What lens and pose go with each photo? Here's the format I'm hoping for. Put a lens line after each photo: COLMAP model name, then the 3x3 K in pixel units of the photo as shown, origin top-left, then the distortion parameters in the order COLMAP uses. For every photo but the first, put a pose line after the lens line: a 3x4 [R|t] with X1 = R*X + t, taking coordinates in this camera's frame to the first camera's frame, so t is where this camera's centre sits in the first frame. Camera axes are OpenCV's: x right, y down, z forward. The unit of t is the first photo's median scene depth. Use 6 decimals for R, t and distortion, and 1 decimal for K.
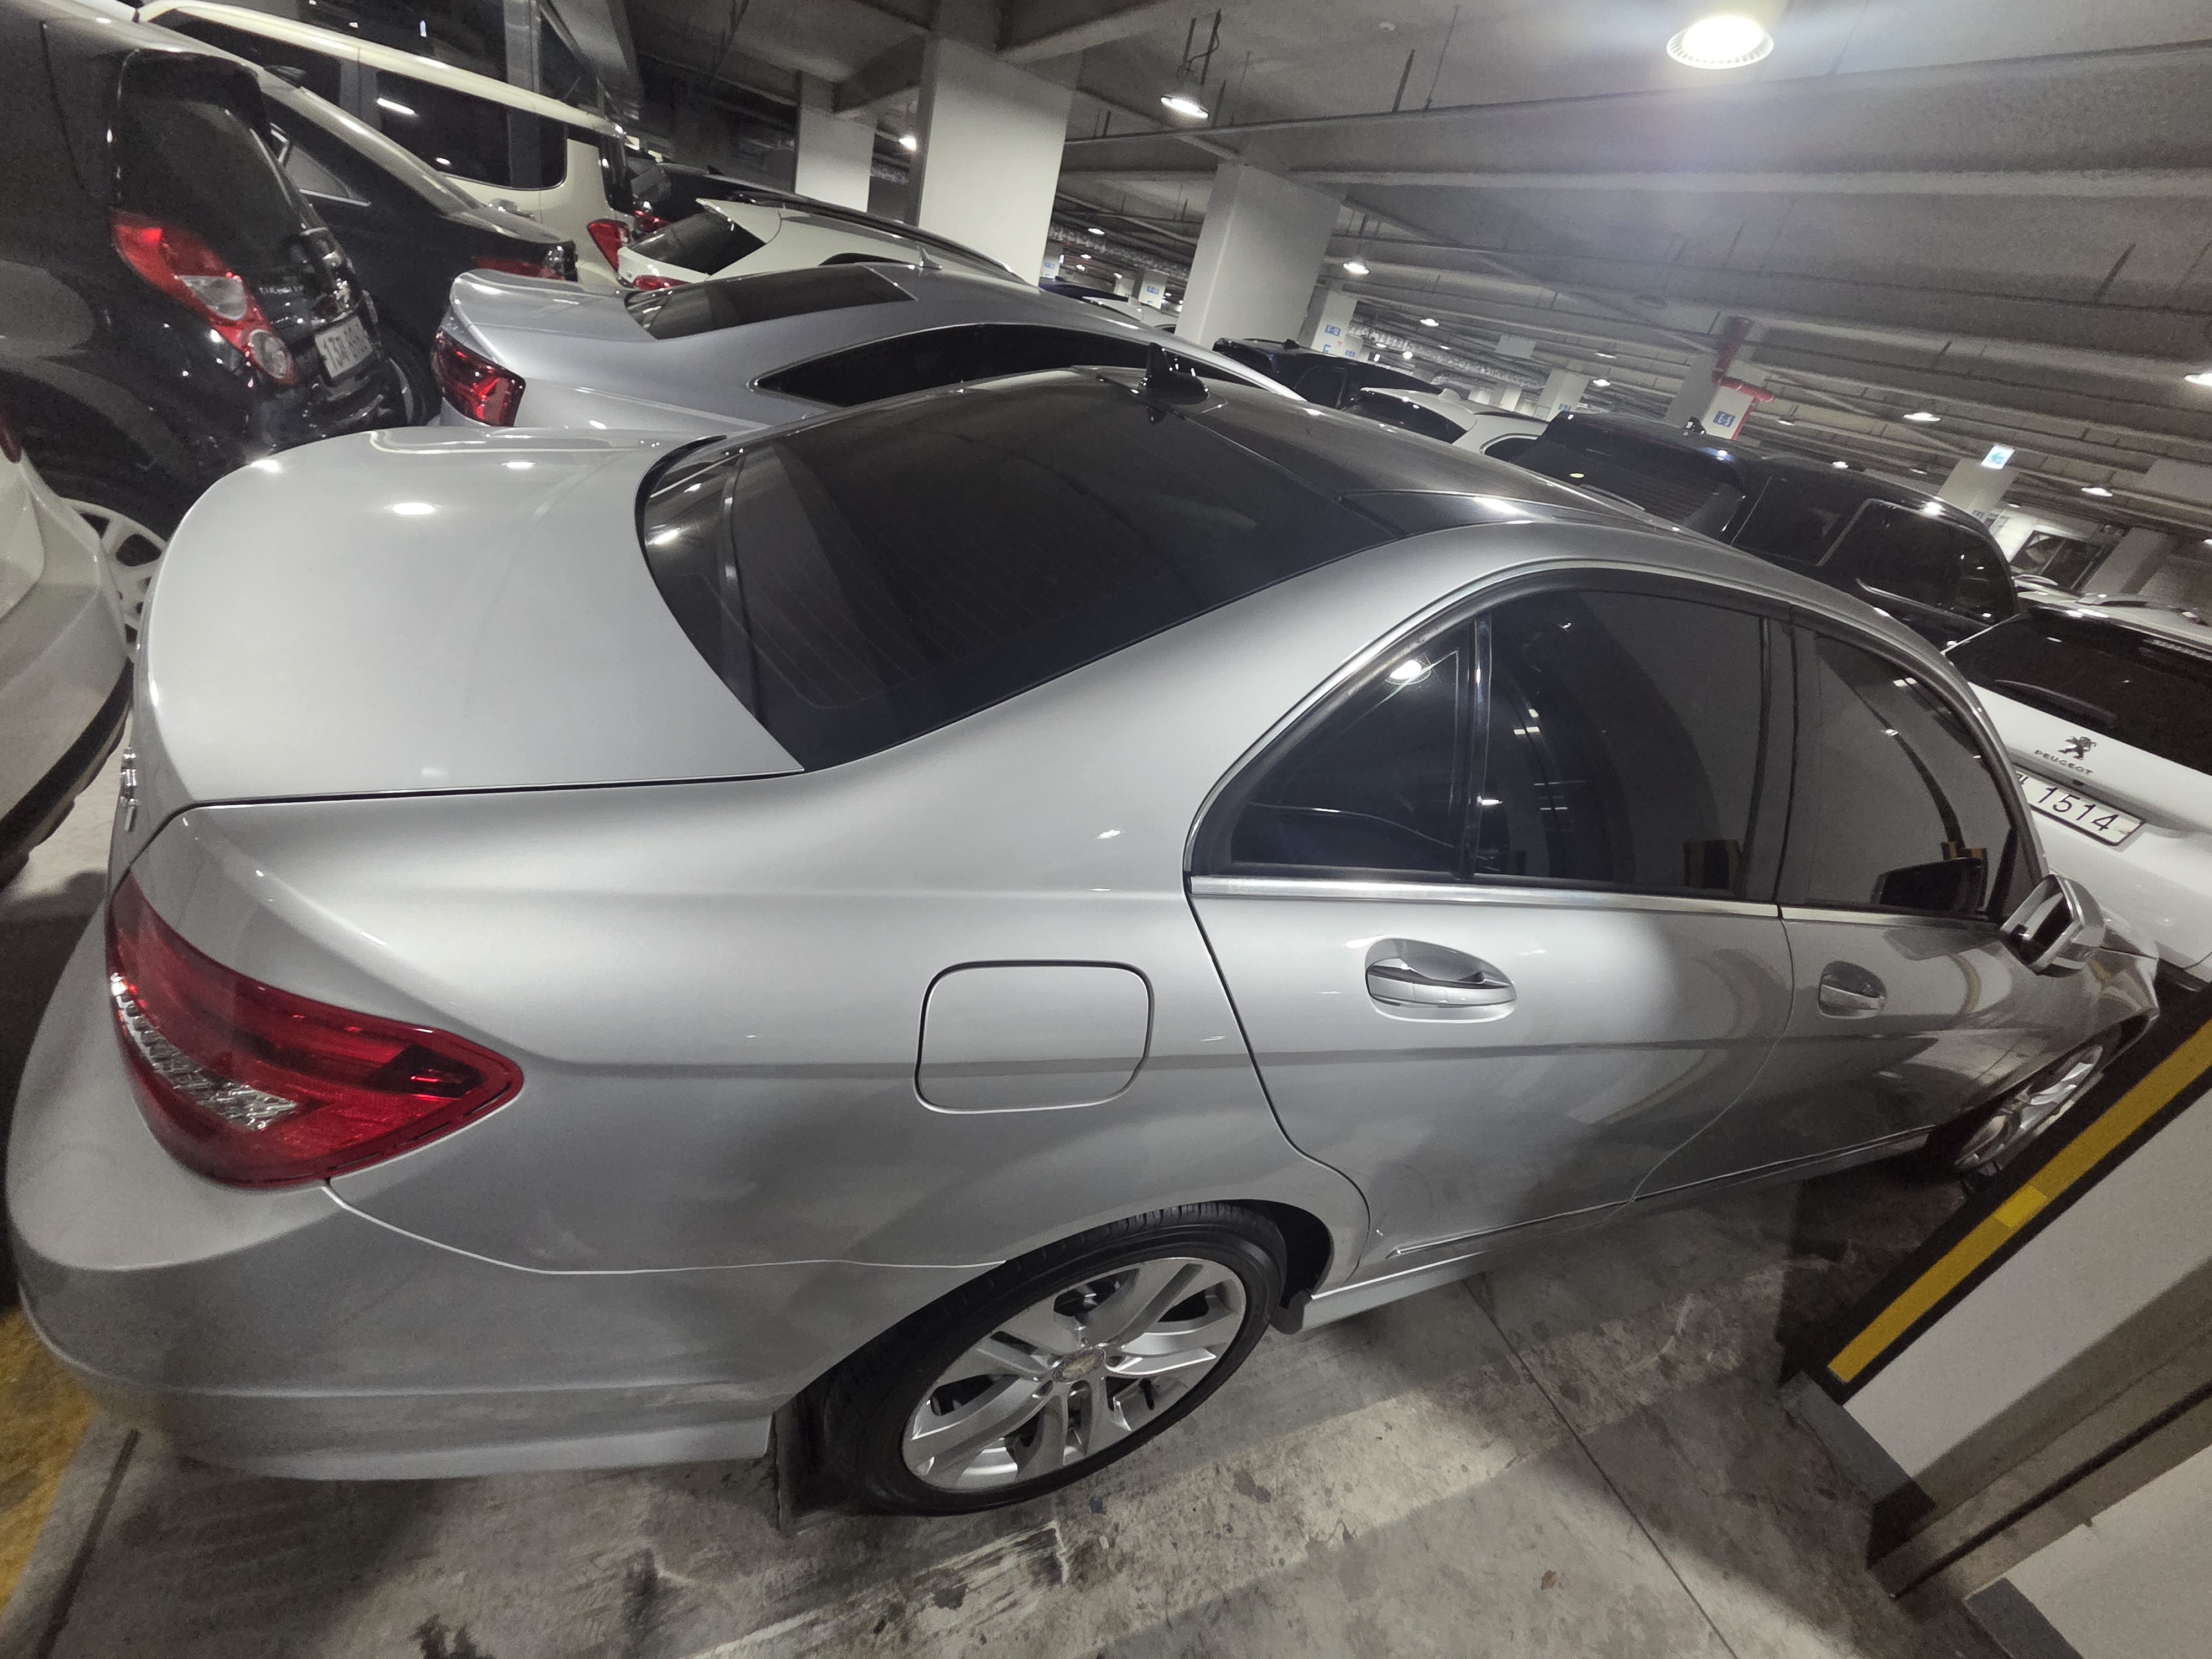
lens RADIAL K [[900.5, 0, 1114.7], [0, 900.5, 823.7], [0, 0, 1]] dist [-0.001404, -0.000158]
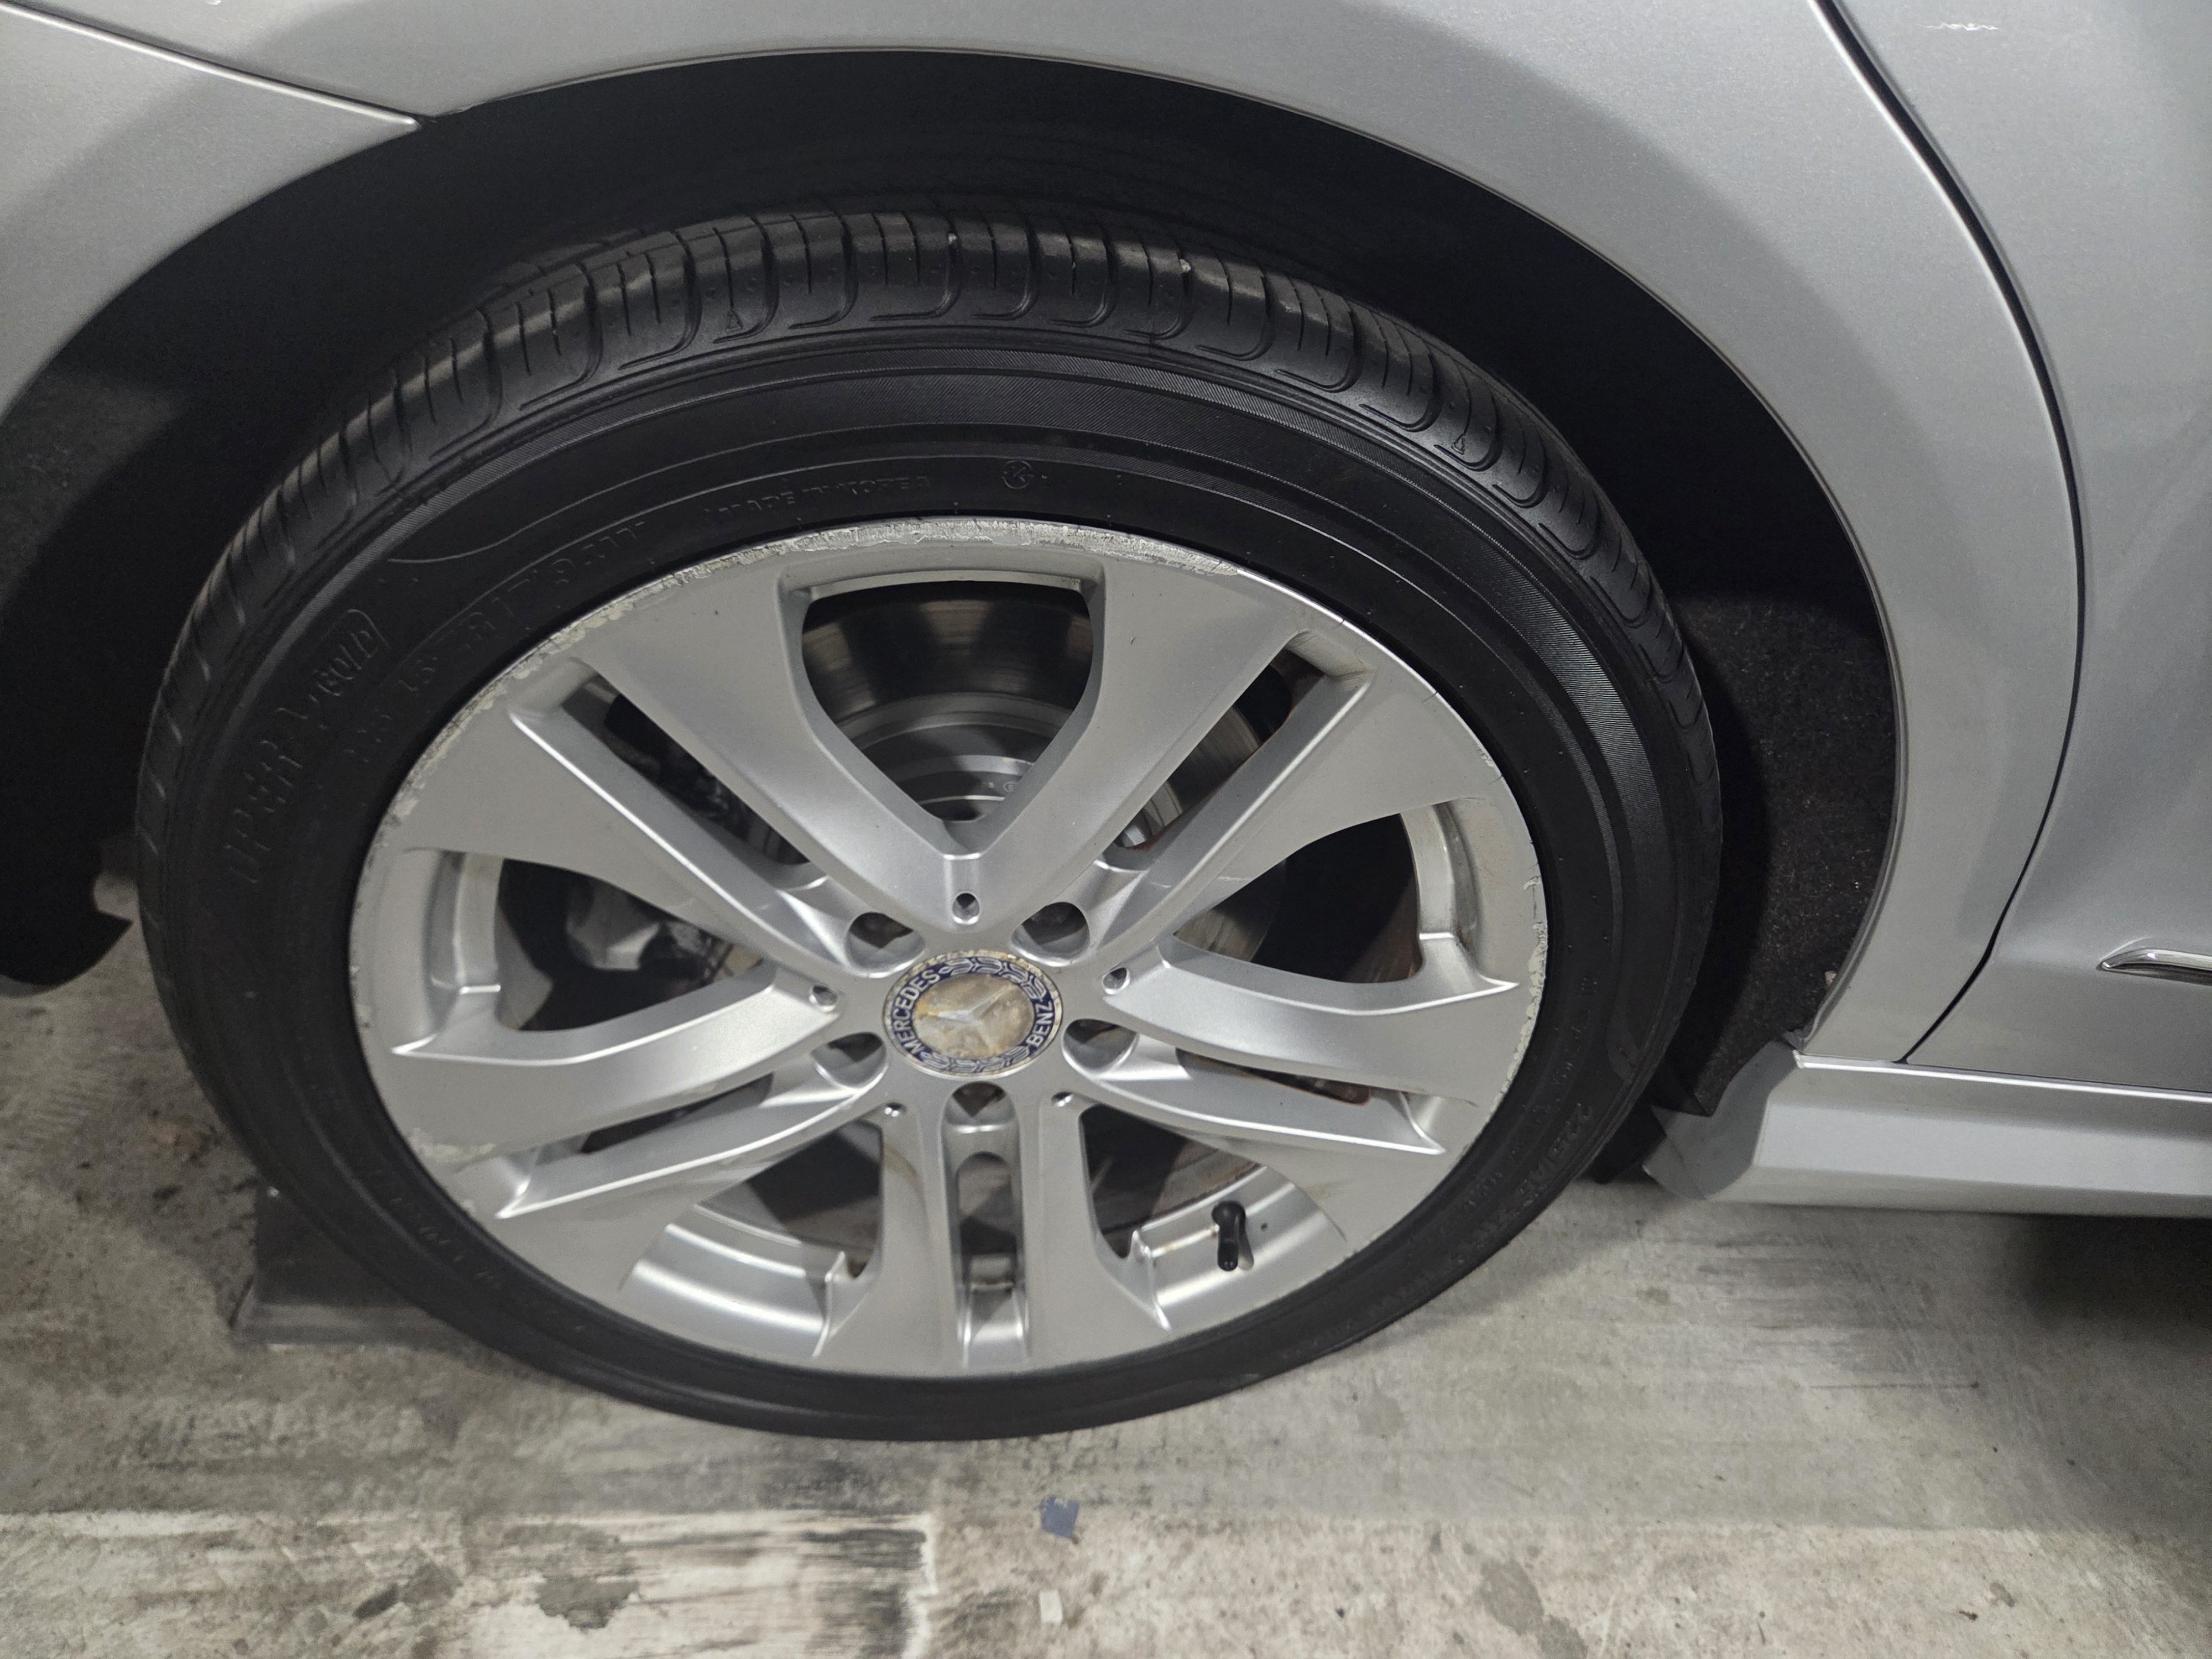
lens RADIAL K [[1487.7, 0, 1104.8], [0, 1487.7, 835.4], [0, 0, 1]] dist [0.034531, -0.040483]
pose [[0.948908, 0.120503, -0.291636, 0.135093], [-0.092203, 0.989761, 0.108961, 0.419123], [0.301780, -0.076504, 0.950303, 0.457813]]
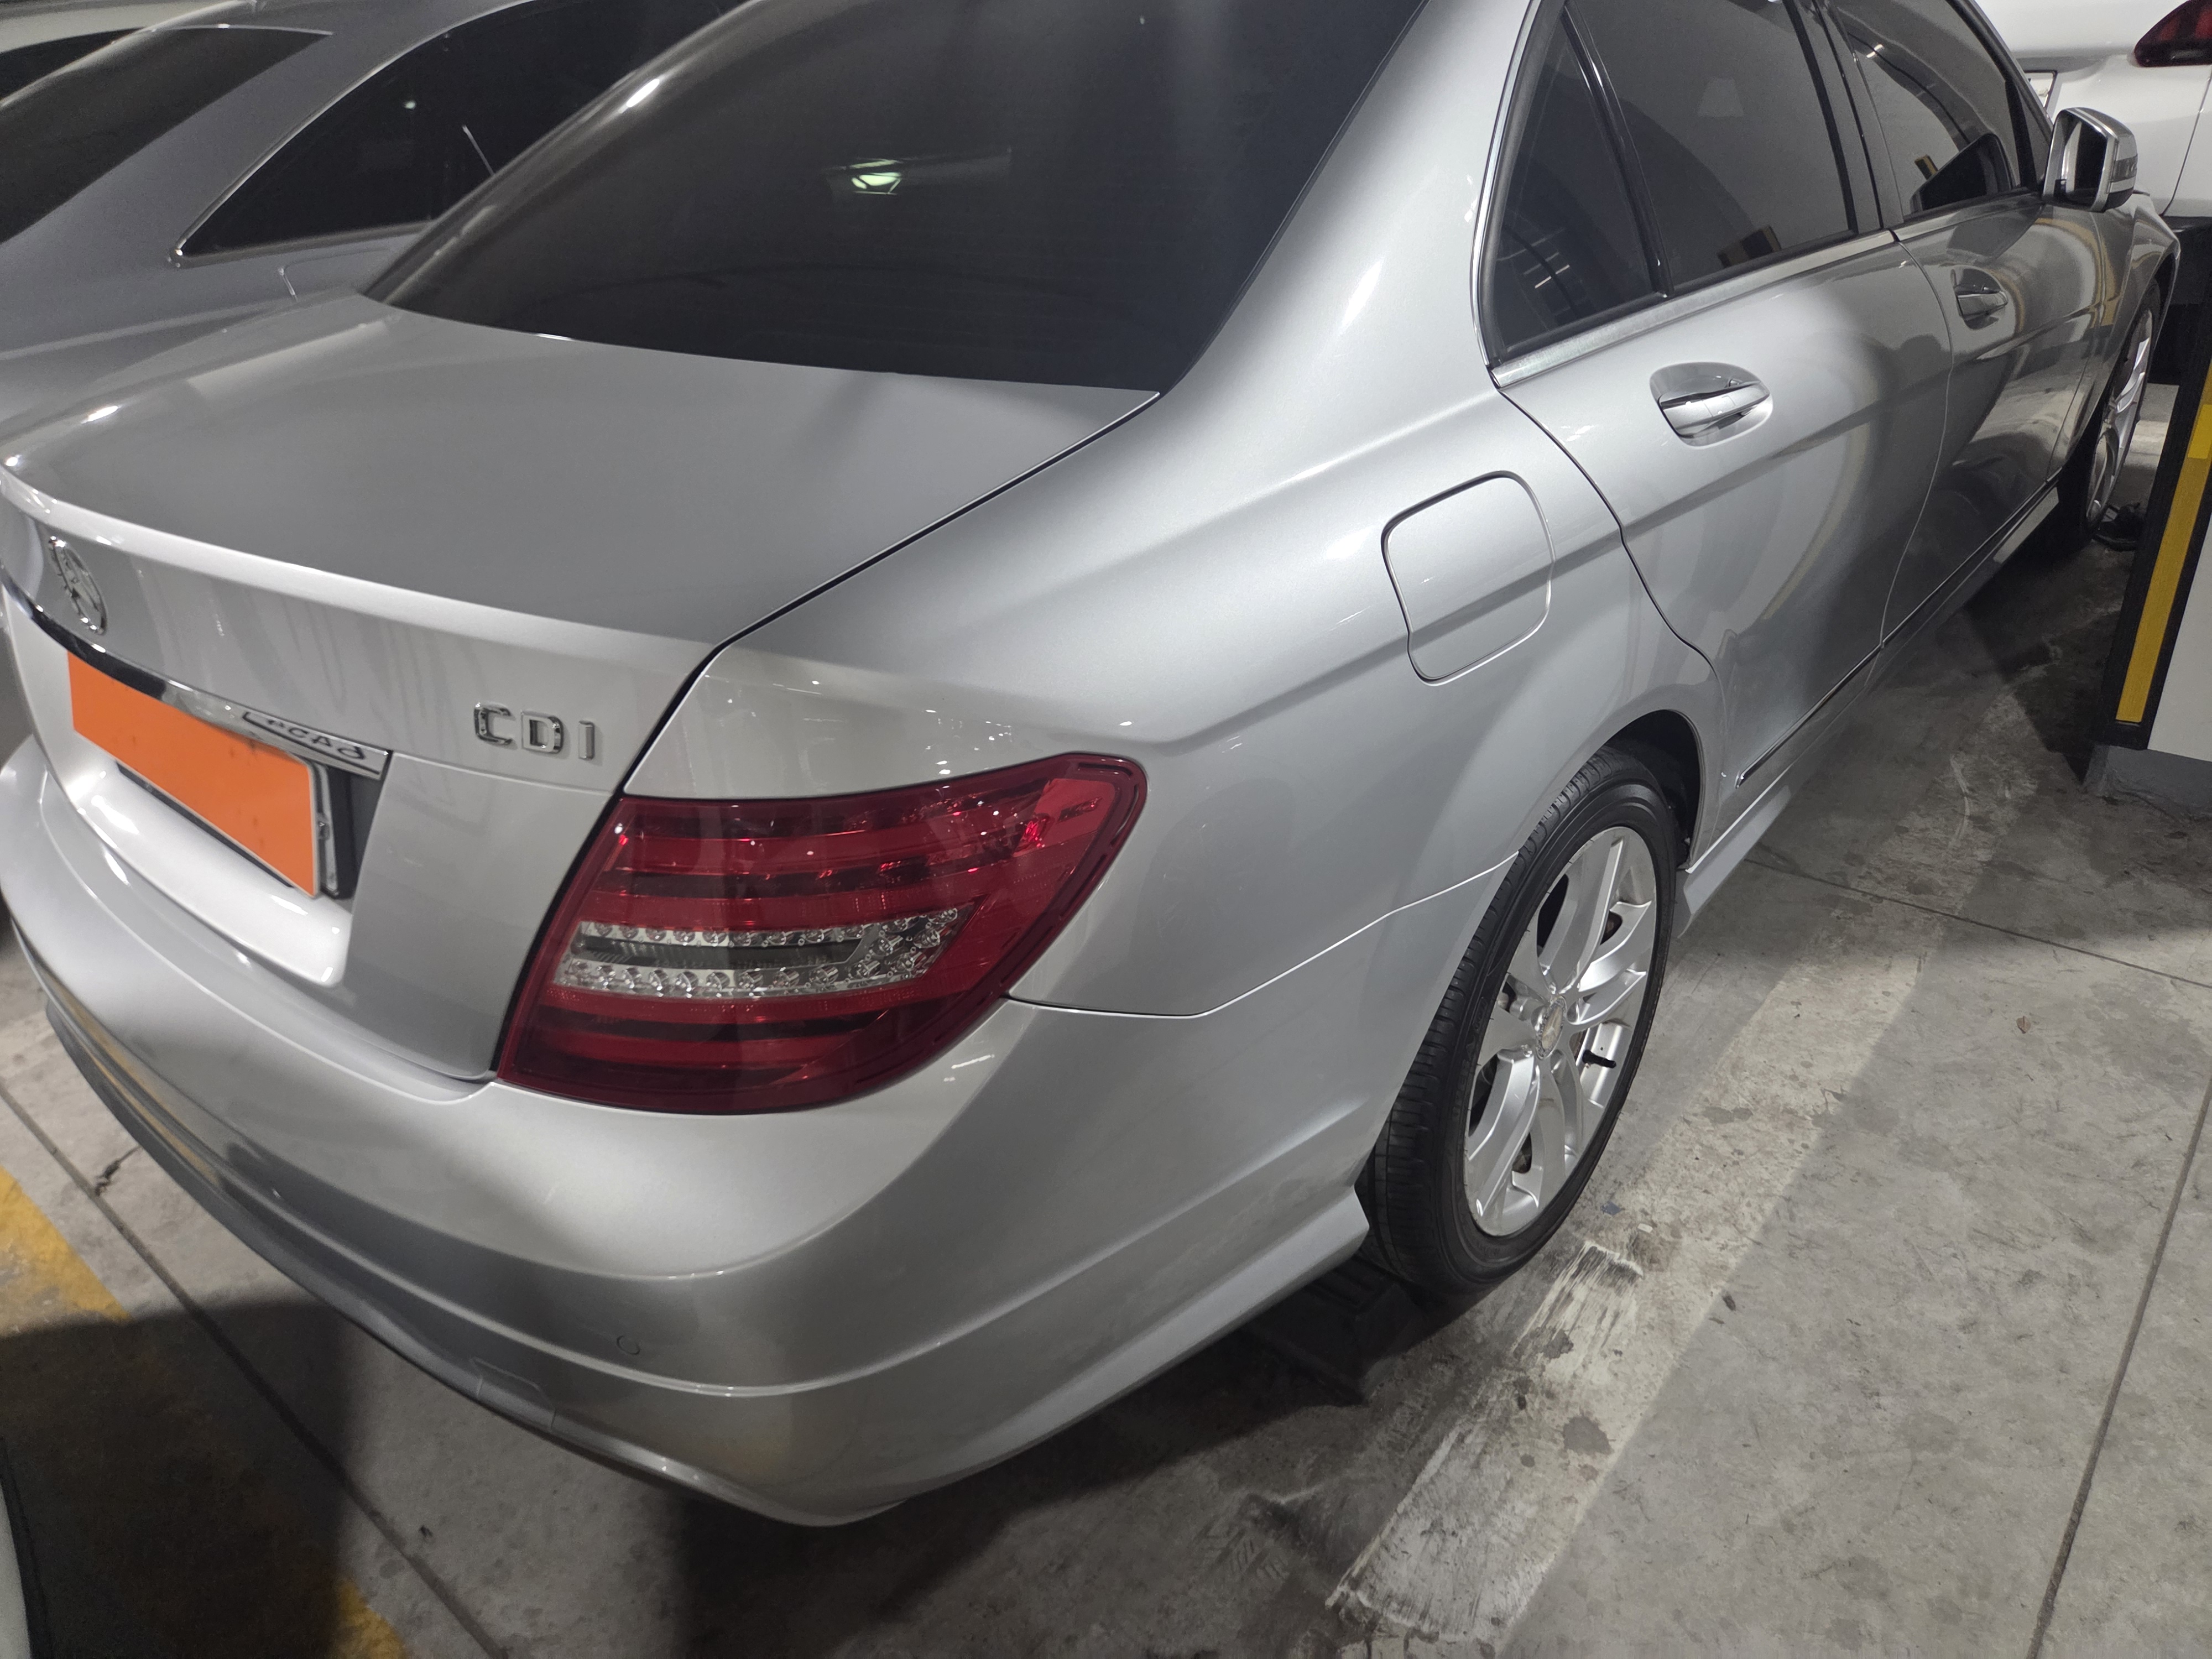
lens RADIAL K [[1487.7, 0, 1107.9], [0, 1487.7, 820.2], [0, 0, 1]] dist [0.034531, -0.040483]
pose [[0.840614, -0.493373, 0.223497, -0.536698], [0.482144, 0.869623, 0.106272, 0.071406], [-0.246790, 0.018424, 0.968894, -0.230789]]
